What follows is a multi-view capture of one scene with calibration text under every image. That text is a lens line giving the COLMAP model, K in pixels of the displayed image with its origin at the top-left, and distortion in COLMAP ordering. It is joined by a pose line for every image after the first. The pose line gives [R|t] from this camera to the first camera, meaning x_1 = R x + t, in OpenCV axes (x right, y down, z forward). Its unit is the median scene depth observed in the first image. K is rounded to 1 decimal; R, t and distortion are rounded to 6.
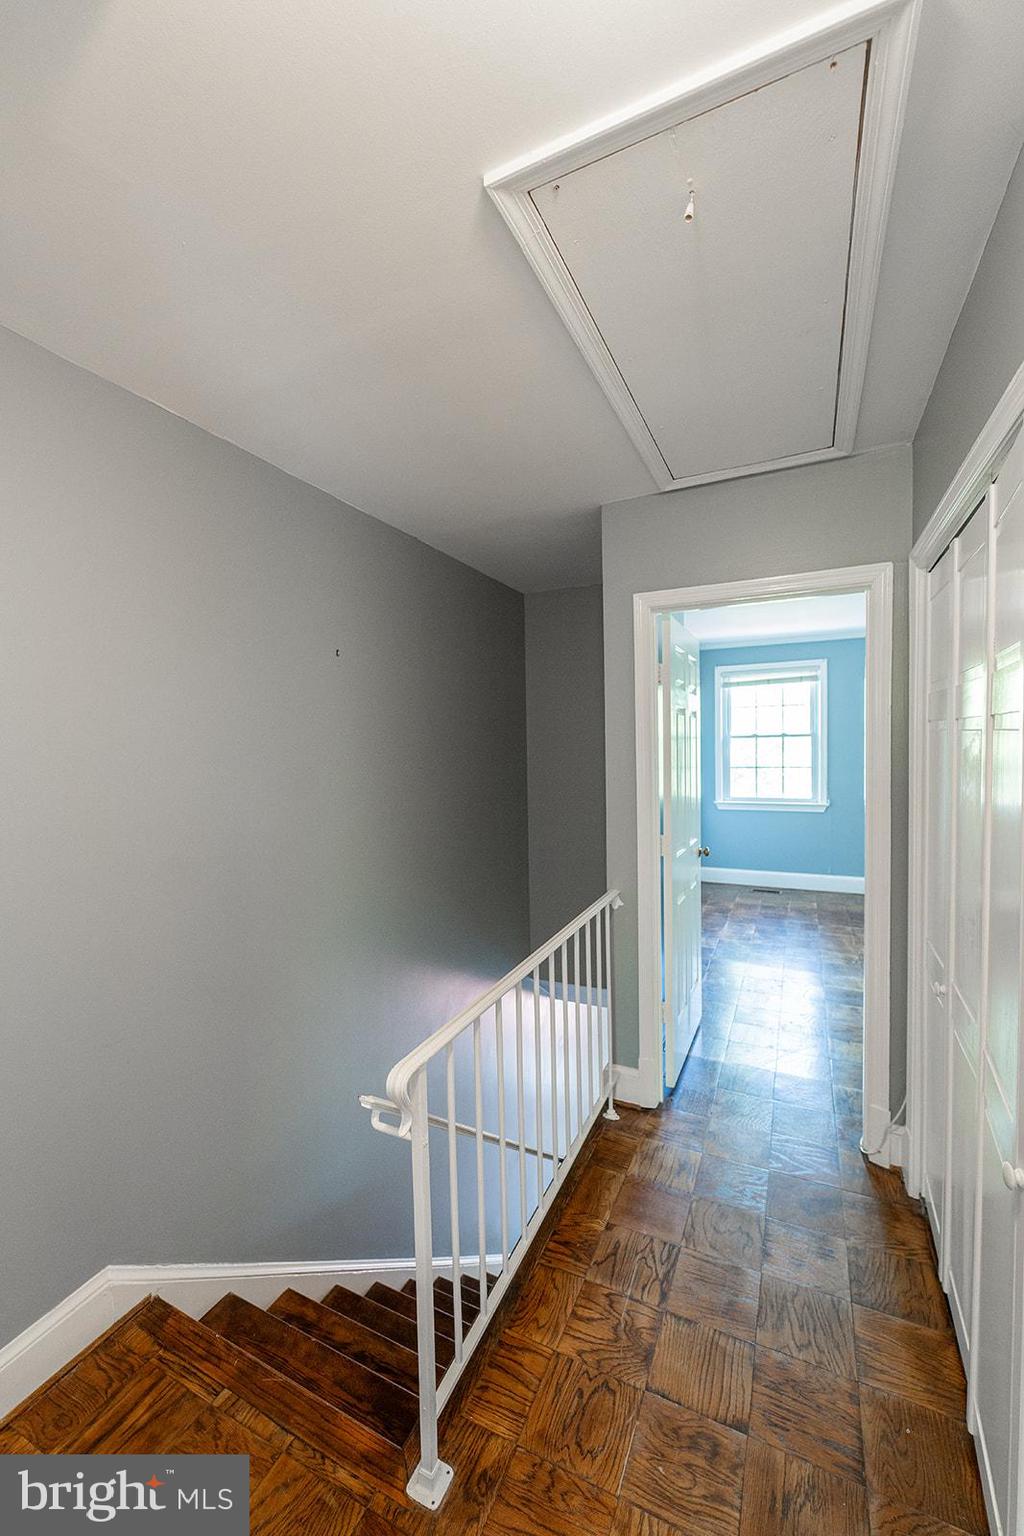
lens RADIAL K [[601.1, 0, 501.3], [0, 601.1, 767.1], [0, 0, 1]] dist [0.001495, -0.000922]
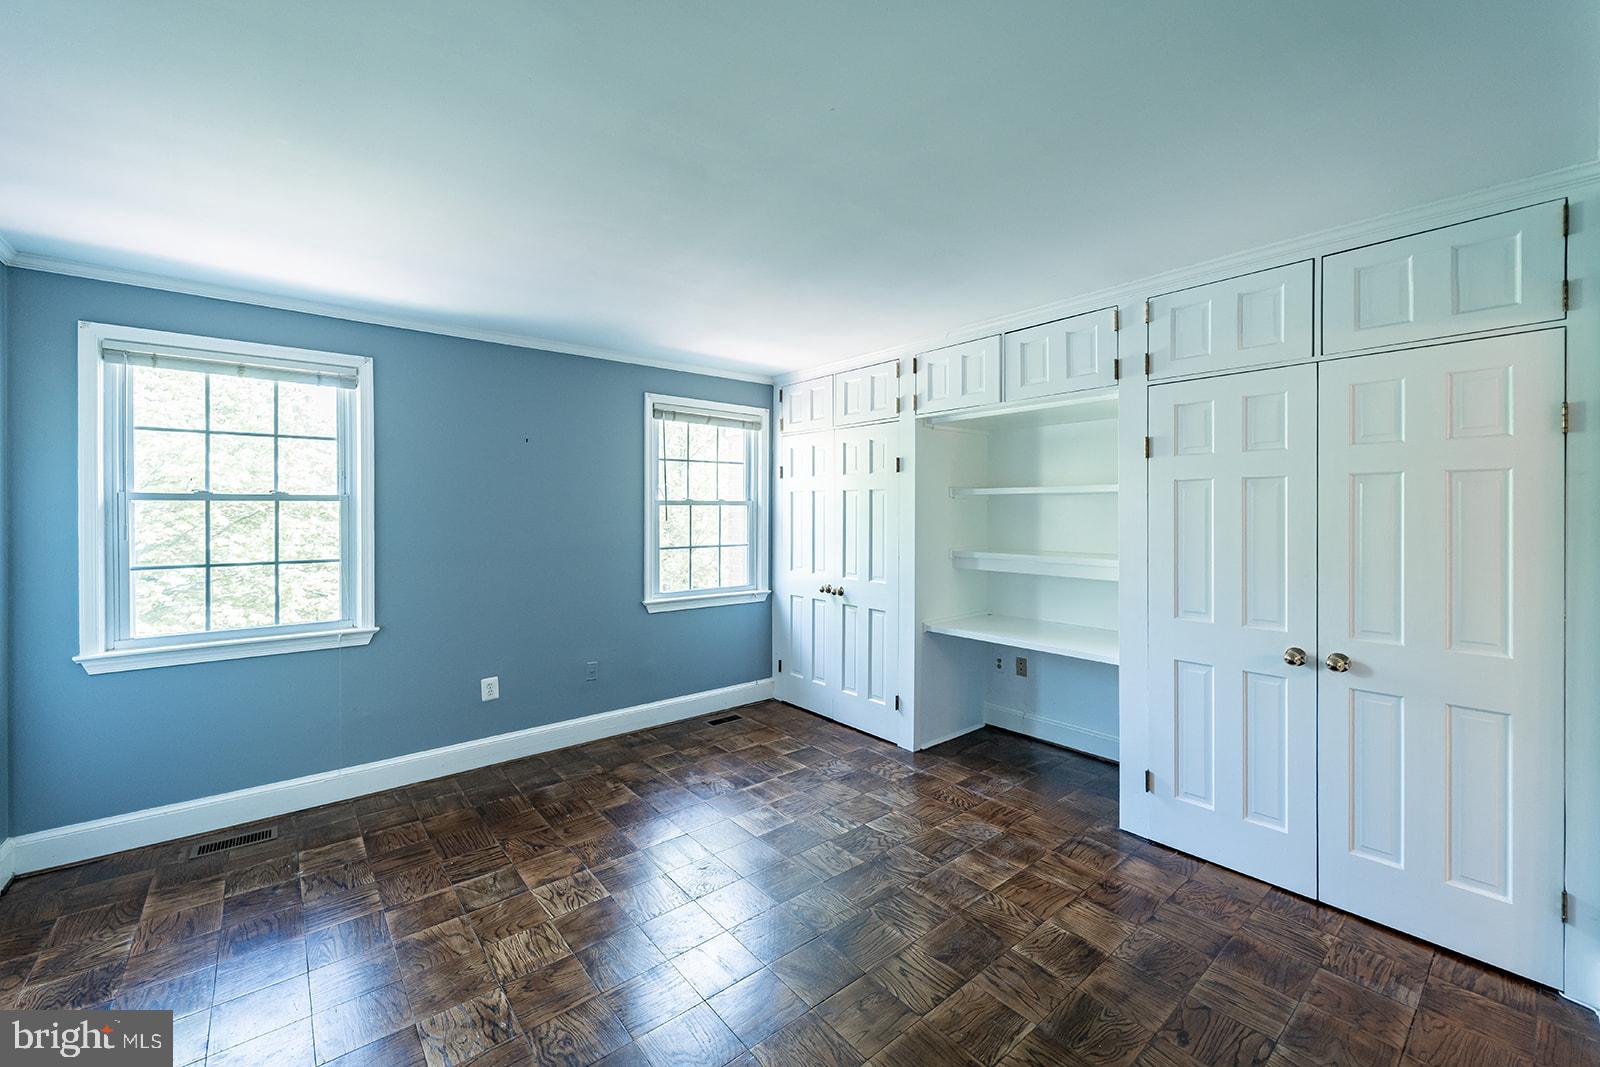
lens RADIAL K [[645.7, 0, 795.7], [0, 645.7, 511.0], [0, 0, 1]] dist [0.001663, -0.000031]
pose [[0.403798, 0.027731, 0.914428, 0.357176], [0.035897, 0.998290, -0.046126, -0.004303], [-0.914144, 0.051450, 0.402112, 0.905717]]
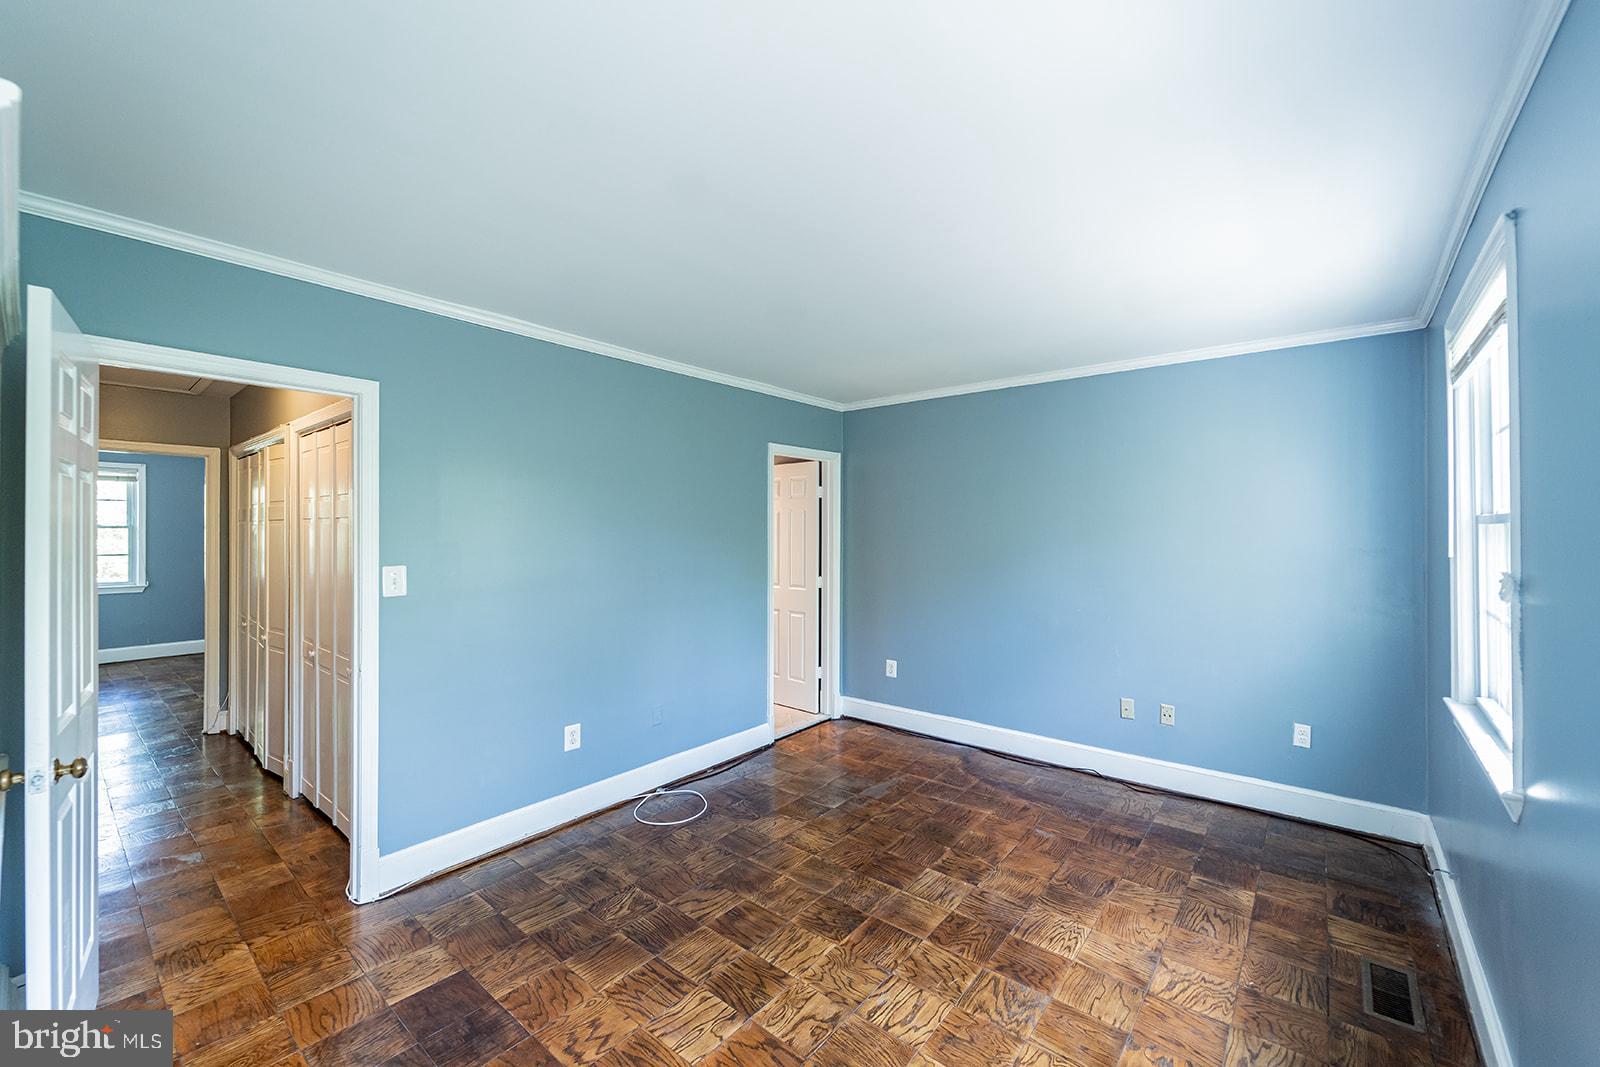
lens RADIAL K [[645.7, 0, 795.7], [0, 645.7, 511.0], [0, 0, 1]] dist [0.001663, -0.000031]
pose [[0.235179, 0.032674, 0.971403, -0.877704], [0.046467, 0.997914, -0.044815, 0.070576], [-0.970841, 0.055678, 0.233170, -1.213469]]
